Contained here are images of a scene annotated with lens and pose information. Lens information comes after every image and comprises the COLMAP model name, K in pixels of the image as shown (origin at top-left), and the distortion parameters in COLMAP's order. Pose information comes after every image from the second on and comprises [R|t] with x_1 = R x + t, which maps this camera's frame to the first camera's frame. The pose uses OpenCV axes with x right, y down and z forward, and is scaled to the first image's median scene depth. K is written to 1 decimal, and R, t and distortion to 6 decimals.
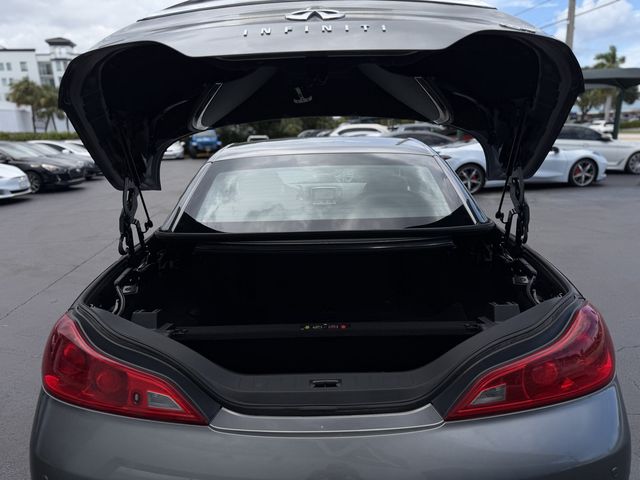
lens RADIAL K [[462.6, 0, 320.0], [0, 462.6, 240.0], [0, 0, 1]] dist [-0.005527, -0.005425]
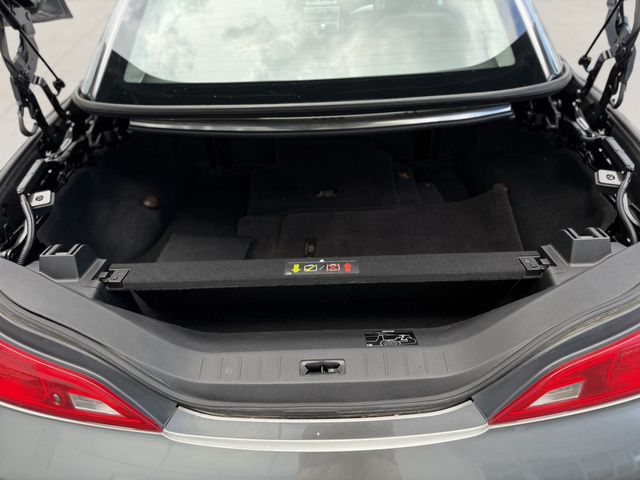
lens RADIAL K [[462.6, 0, 320.0], [0, 462.6, 240.0], [0, 0, 1]] dist [-0.005527, -0.005425]
pose [[0.999845, -0.016830, -0.005248, 0.010392], [0.017438, 0.900413, 0.434686, -0.120681], [-0.002590, -0.434710, 0.900567, 0.310312]]
